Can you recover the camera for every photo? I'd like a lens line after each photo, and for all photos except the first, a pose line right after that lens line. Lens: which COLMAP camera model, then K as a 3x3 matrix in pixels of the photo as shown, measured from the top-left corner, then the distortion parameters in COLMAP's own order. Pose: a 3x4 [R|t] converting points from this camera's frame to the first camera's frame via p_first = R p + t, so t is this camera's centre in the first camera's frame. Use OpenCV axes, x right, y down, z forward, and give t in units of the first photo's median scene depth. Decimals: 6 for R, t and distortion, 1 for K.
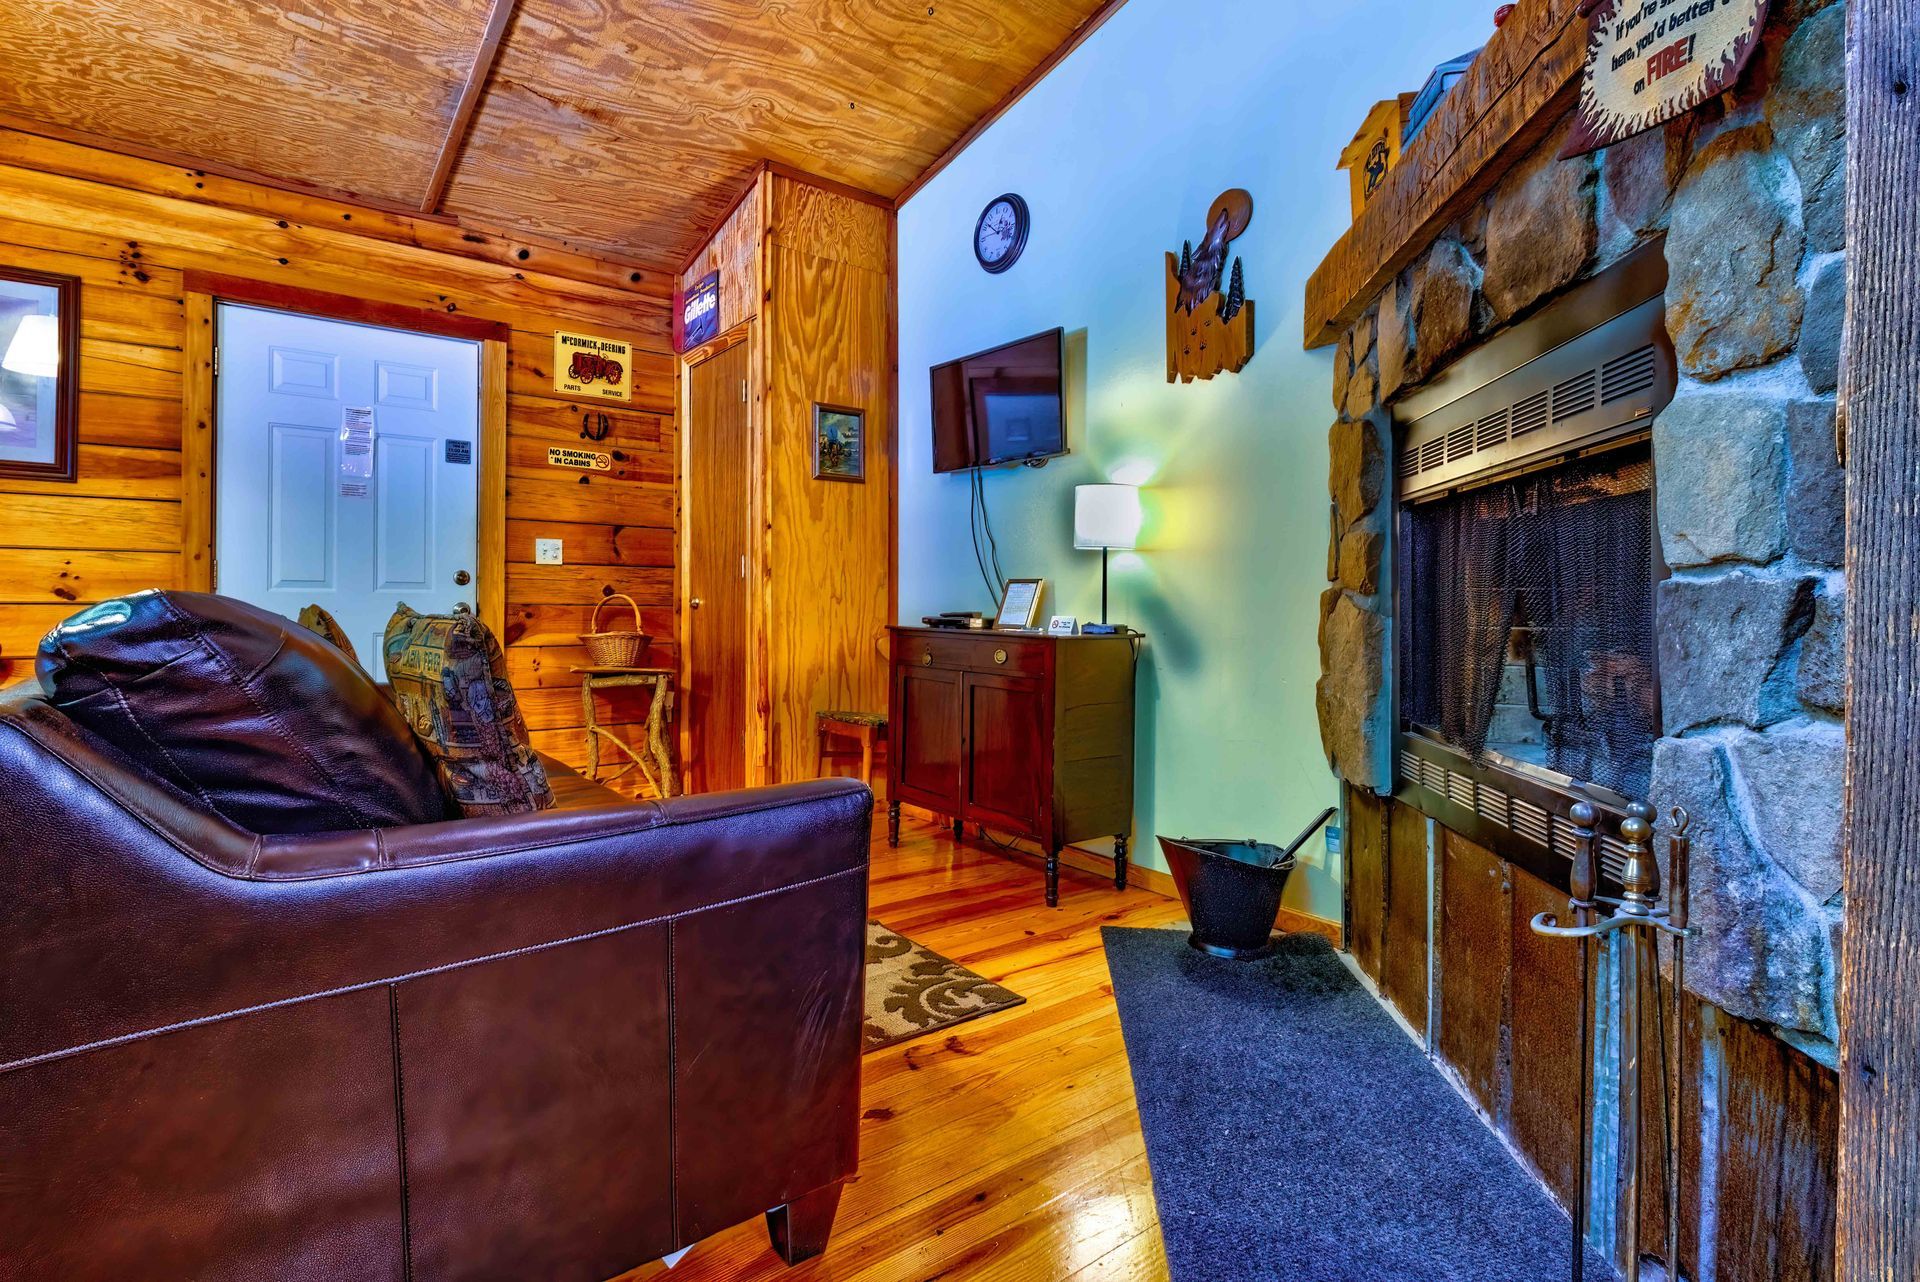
lens RADIAL K [[936.9, 0, 934.9], [0, 936.9, 603.7], [0, 0, 1]] dist [-0.013029, -0.000582]
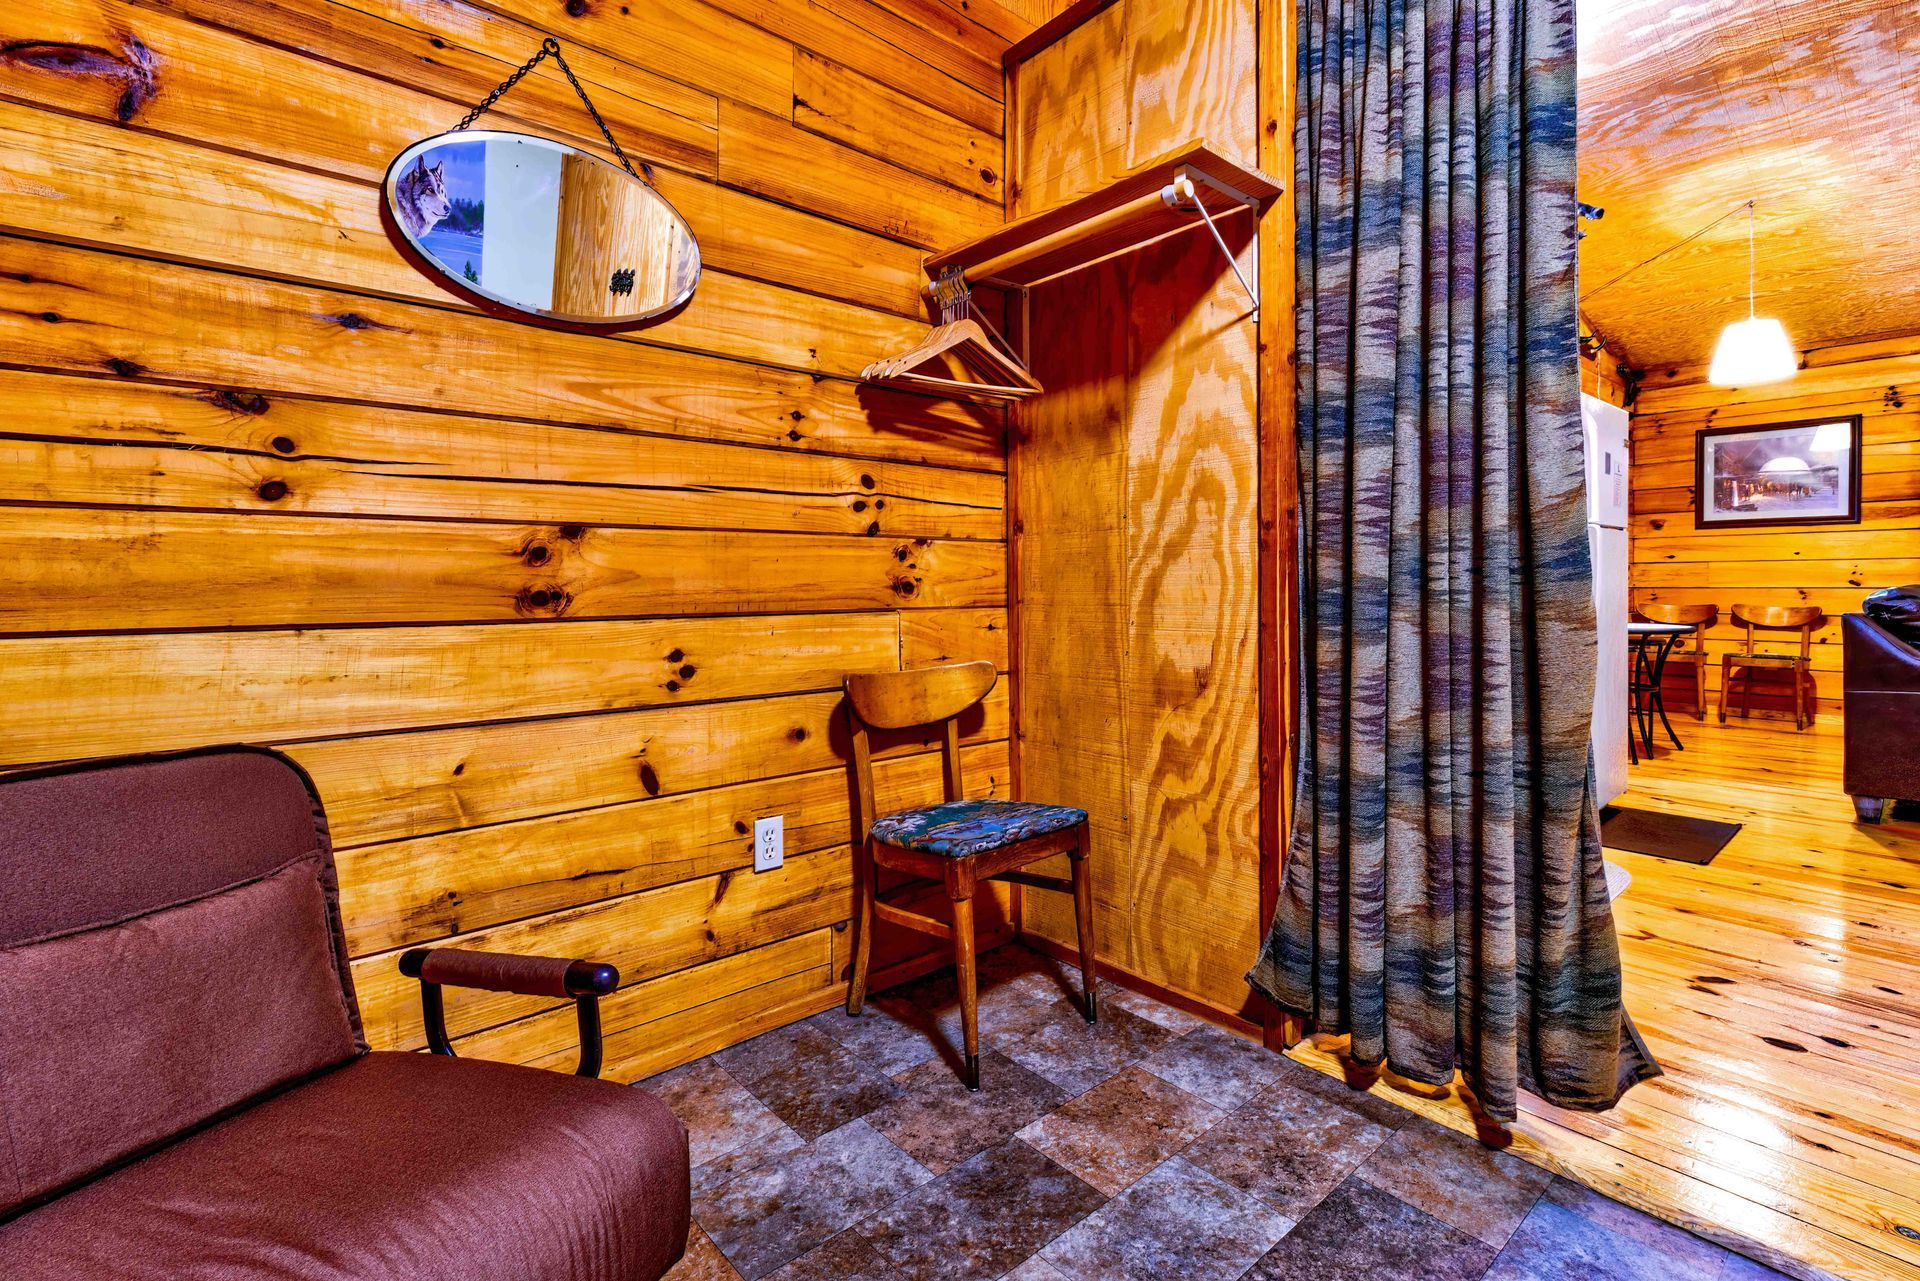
lens RADIAL K [[894.8, 0, 974.3], [0, 894.8, 591.3], [0, 0, 1]] dist [0.007253, -0.006069]
pose [[0.055789, 0.004764, -0.998431, 0.785459], [0.004870, 0.999975, 0.005044, -0.011114], [0.998431, -0.005144, 0.055764, -0.894089]]
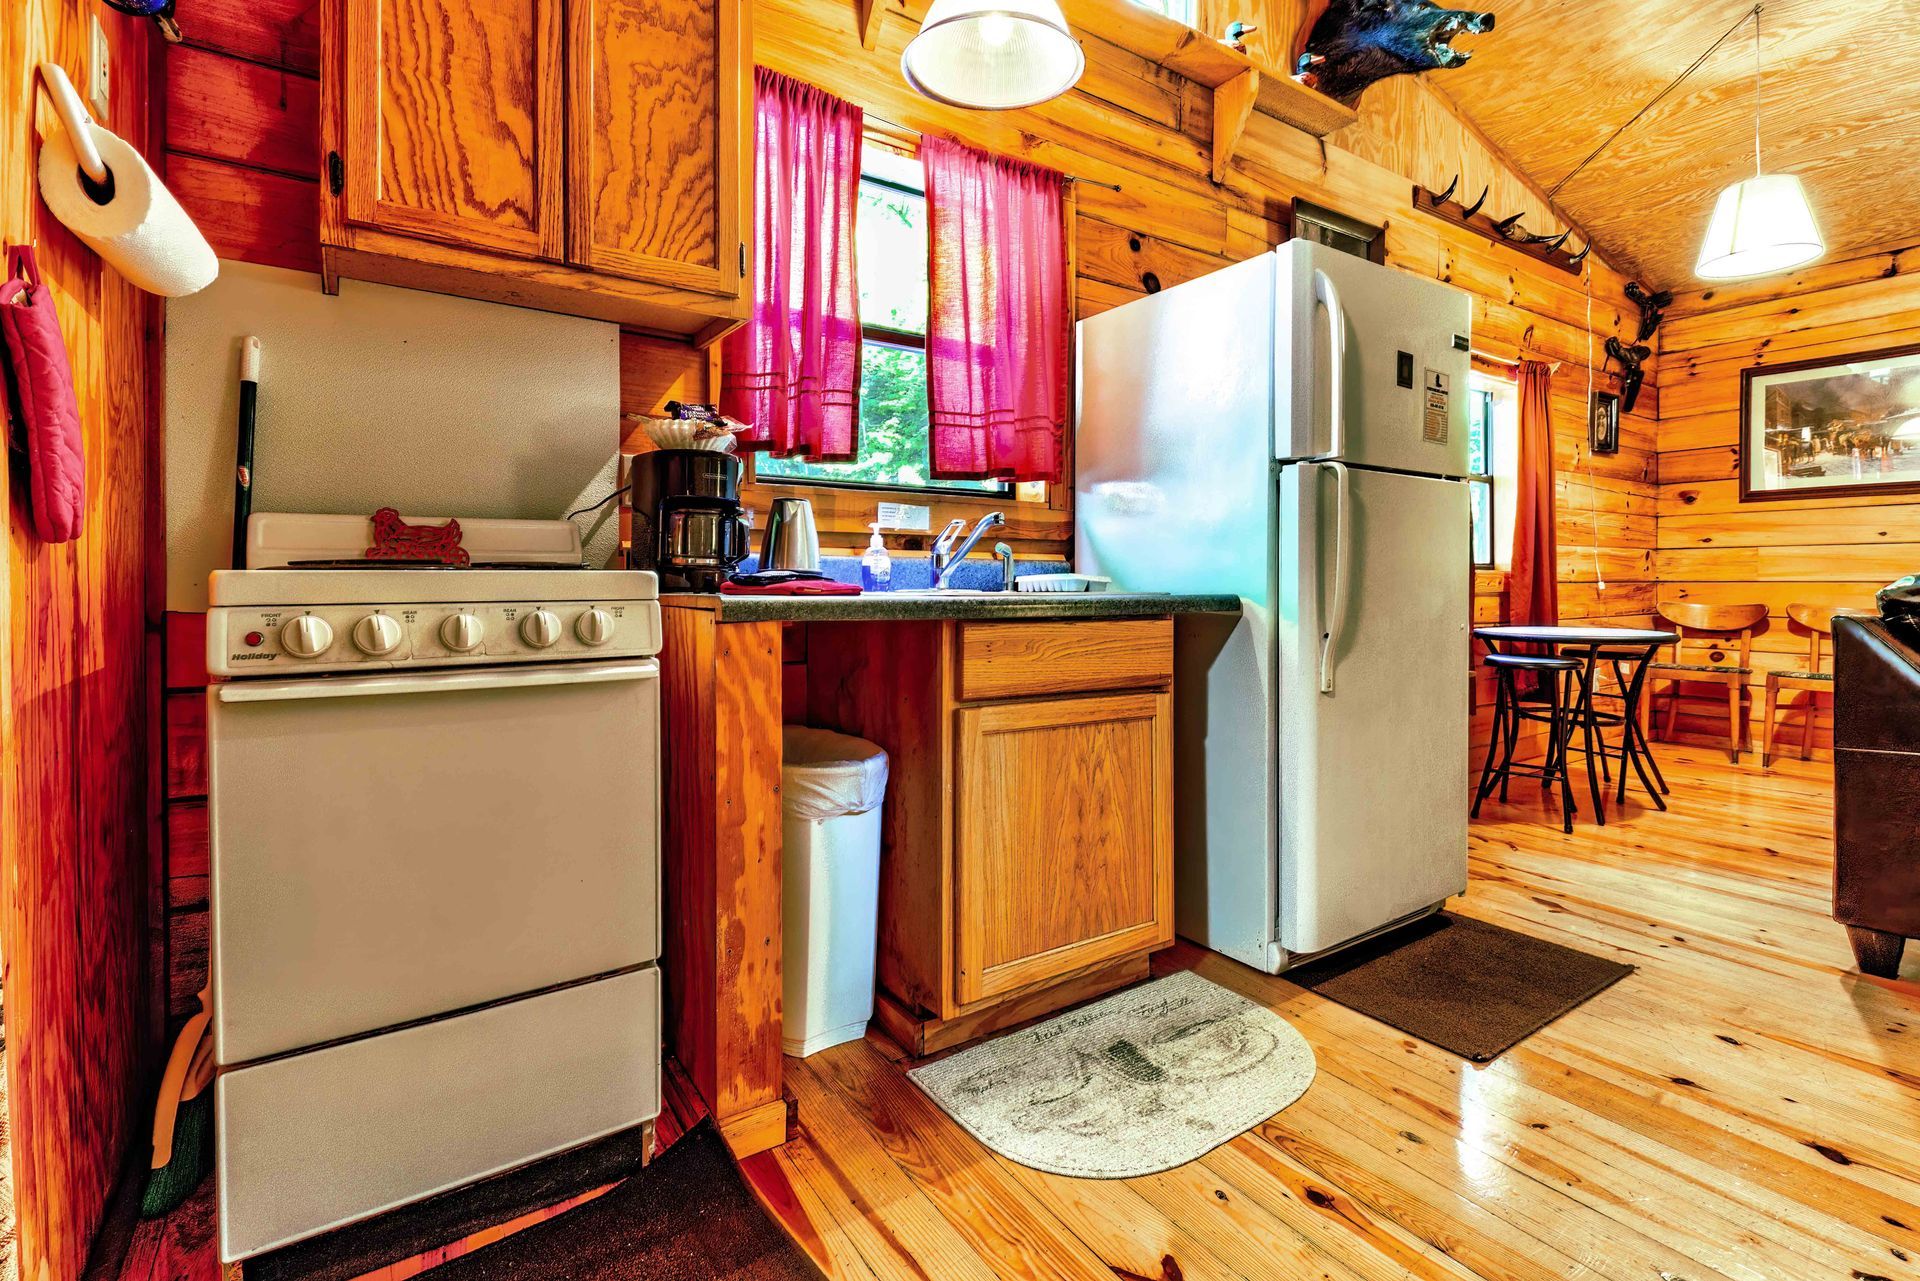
lens RADIAL K [[894.8, 0, 959.4], [0, 894.8, 585.9], [0, 0, 1]] dist [0.007253, -0.006069]
pose [[-0.068159, 0.003478, -0.997668, 0.441897], [-0.000946, 0.999993, 0.003551, 0.001912], [0.997674, 0.001186, -0.068155, -0.358234]]
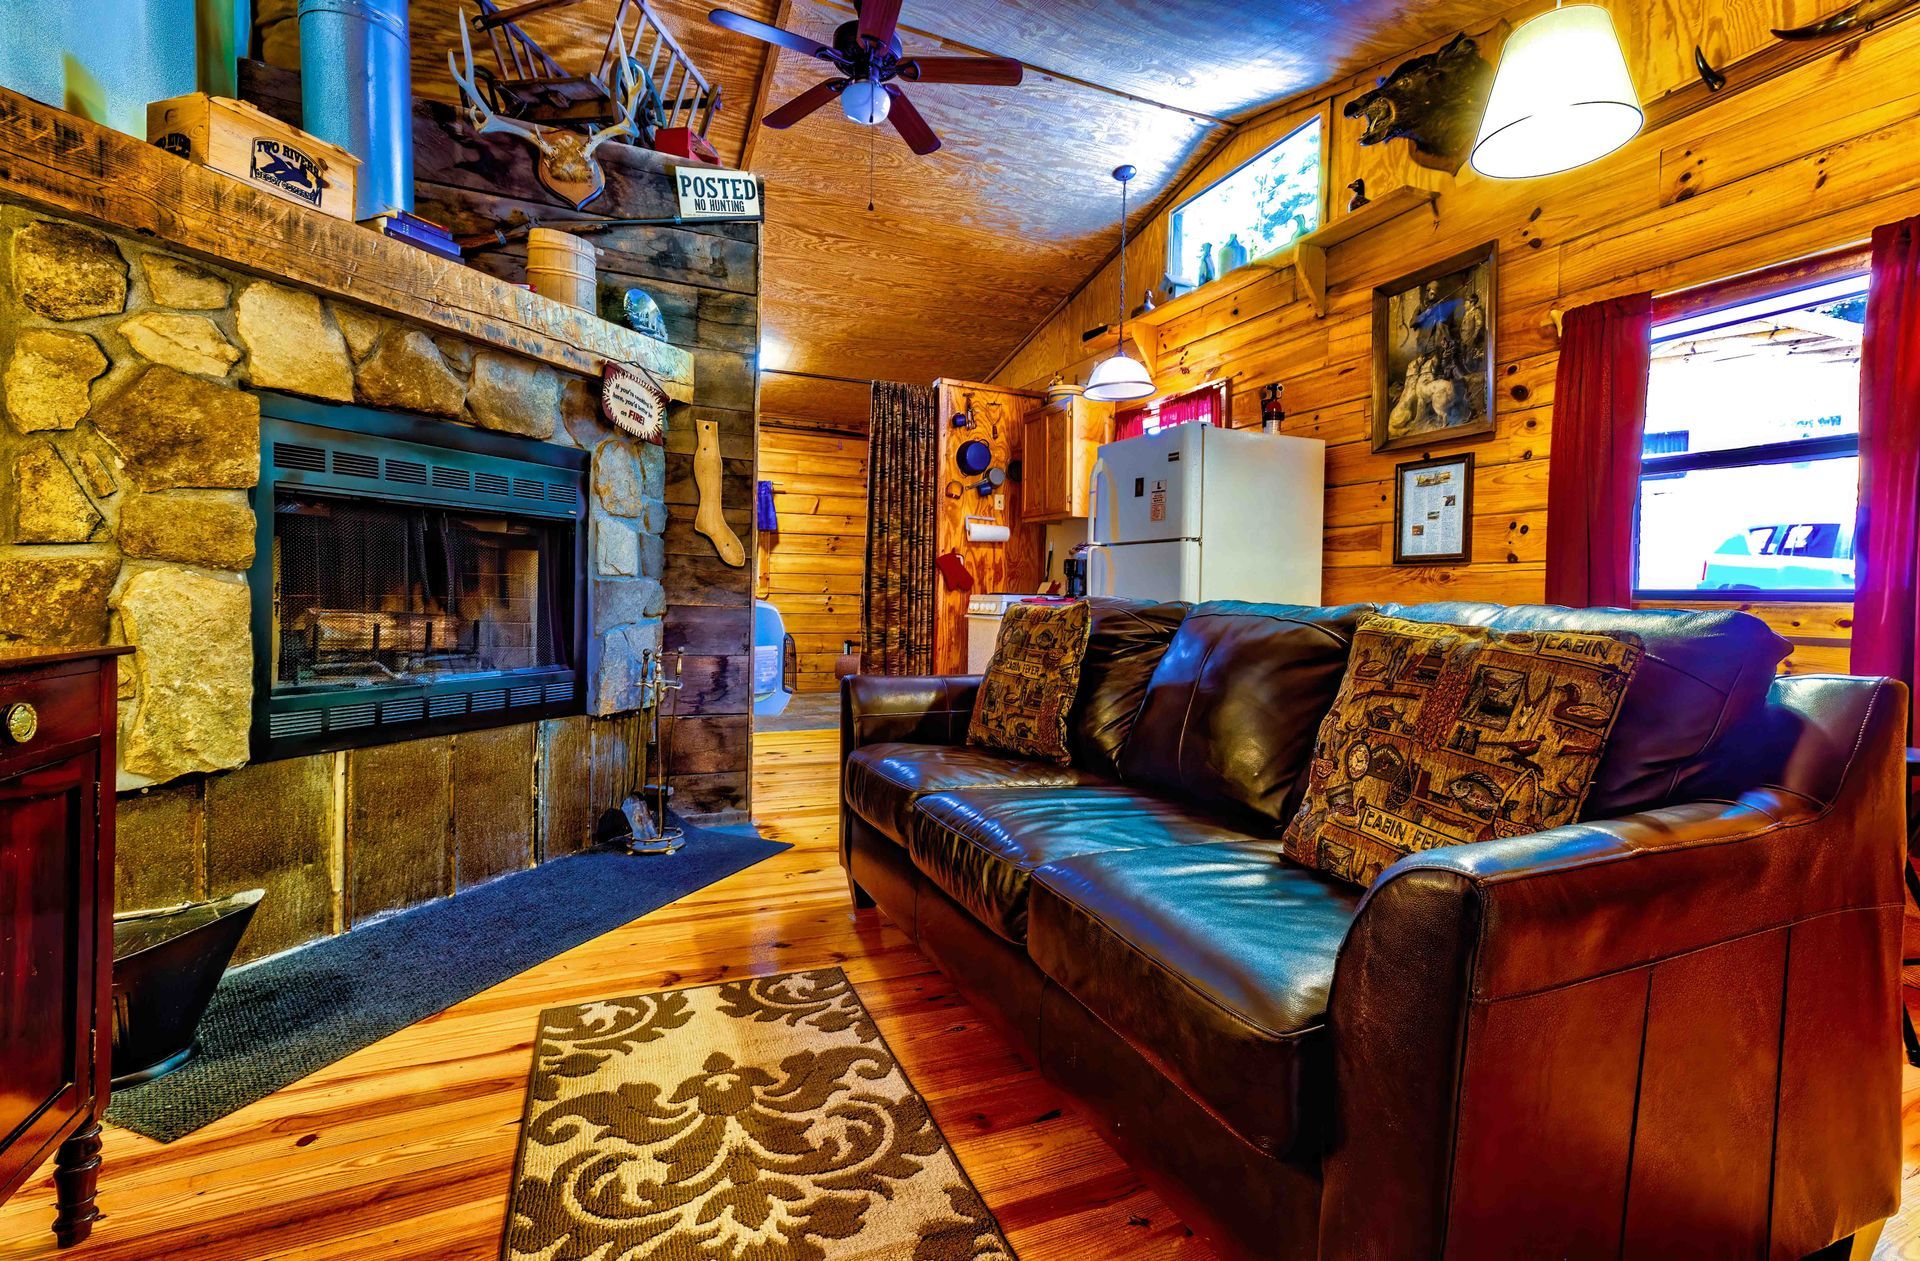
lens RADIAL K [[871.6, 0, 994.2], [0, 871.6, 594.5], [0, 0, 1]] dist [0.025327, 0.002570]
pose [[-0.972590, -0.025767, 0.231093, -0.364518], [-0.026527, 0.999648, -0.000181, -0.004021], [-0.231007, -0.006306, -0.972932, 1.197215]]
